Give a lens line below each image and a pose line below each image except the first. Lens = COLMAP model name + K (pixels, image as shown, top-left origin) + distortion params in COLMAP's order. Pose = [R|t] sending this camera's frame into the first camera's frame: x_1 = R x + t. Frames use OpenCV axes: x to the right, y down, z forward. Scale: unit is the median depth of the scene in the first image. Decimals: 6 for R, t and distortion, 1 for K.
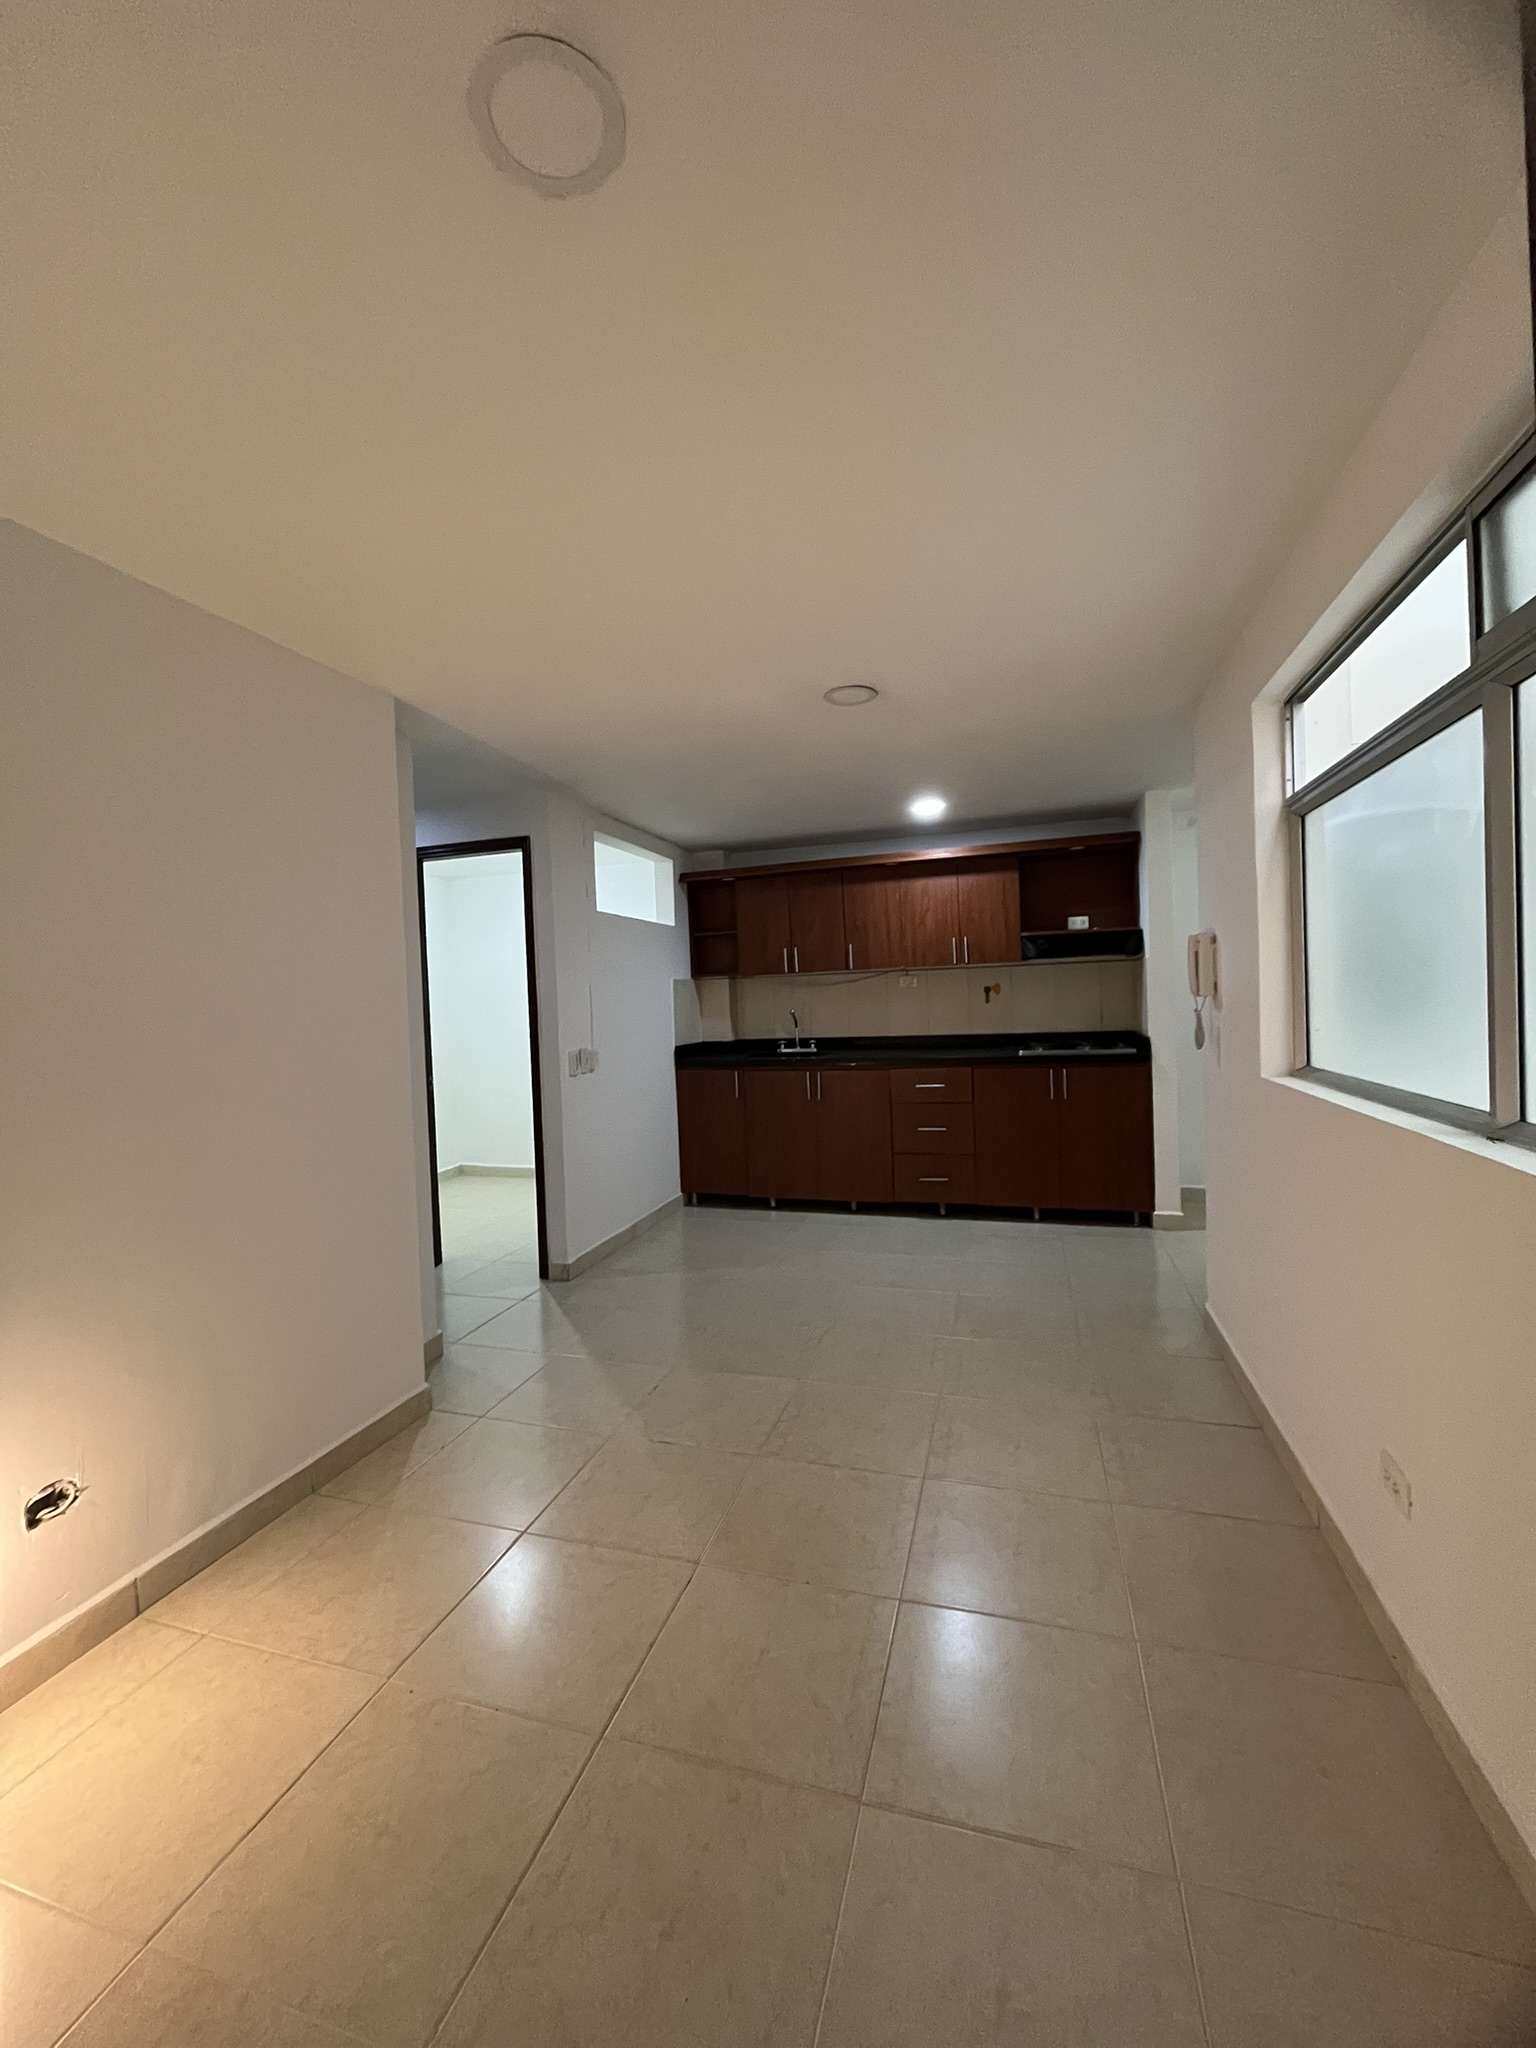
lens RADIAL K [[830.4, 0, 768.0], [0, 830.4, 1024.0], [0, 0, 1]] dist [-0.000056, 0.000282]
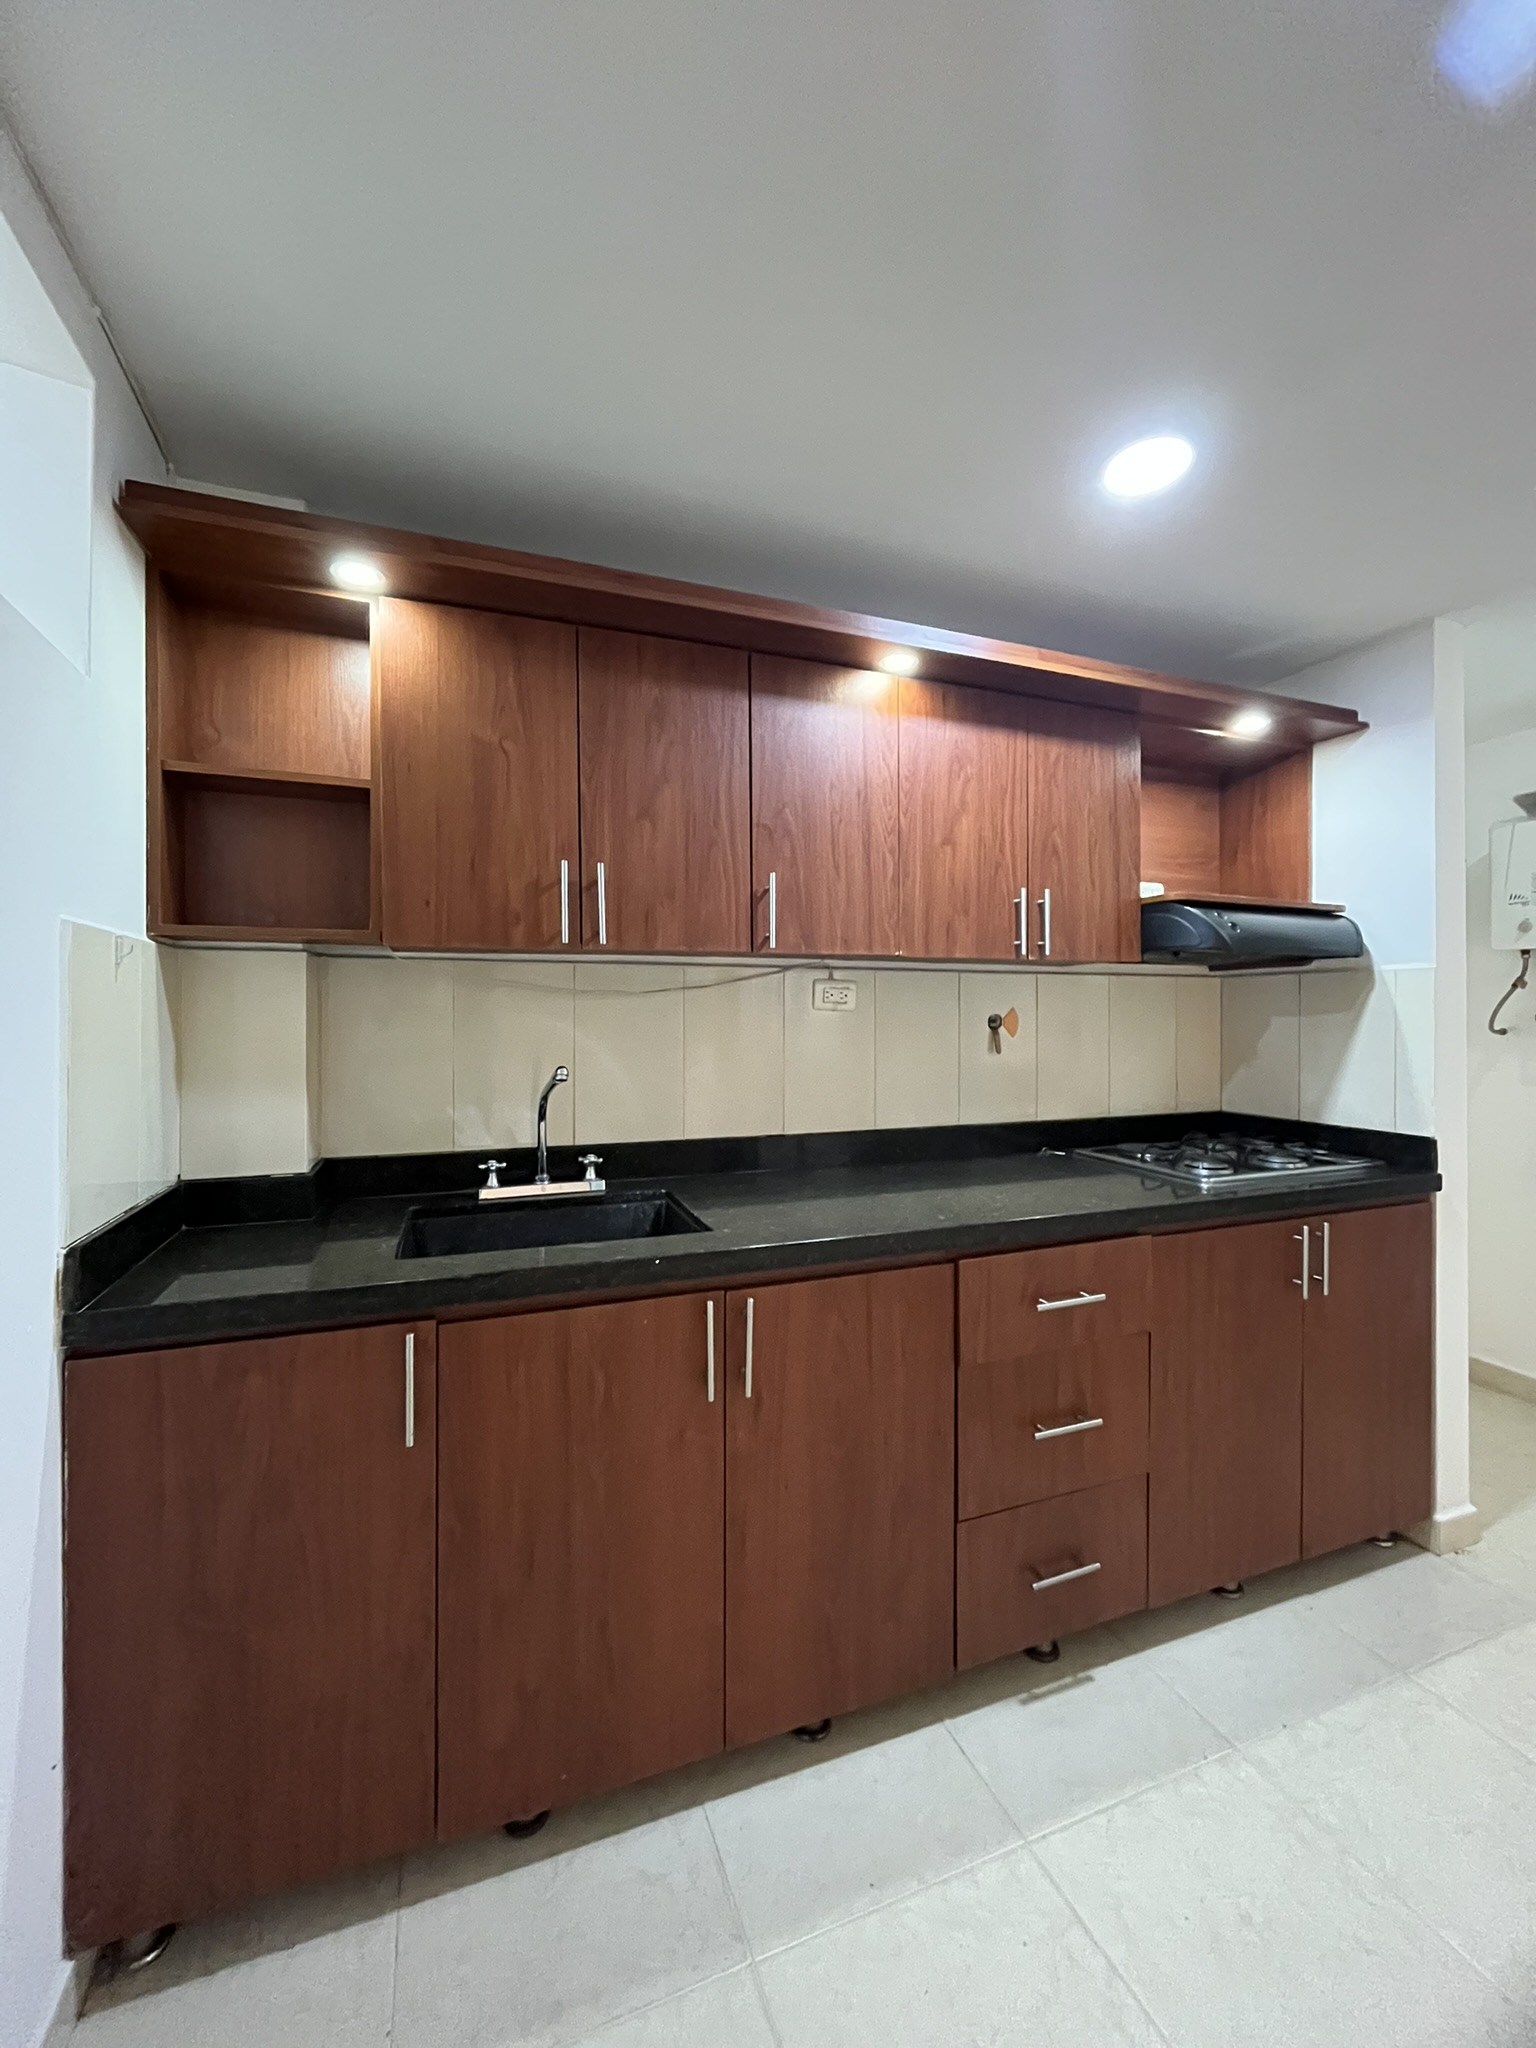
lens RADIAL K [[812.1, 0, 765.7], [0, 812.1, 1033.0], [0, 0, 1]] dist [-0.000223, 0.000051]
pose [[0.802063, 0.022649, 0.596809, -0.094529], [-0.004939, 0.999498, -0.031294, -0.021783], [-0.597219, 0.022152, 0.801773, 0.726109]]
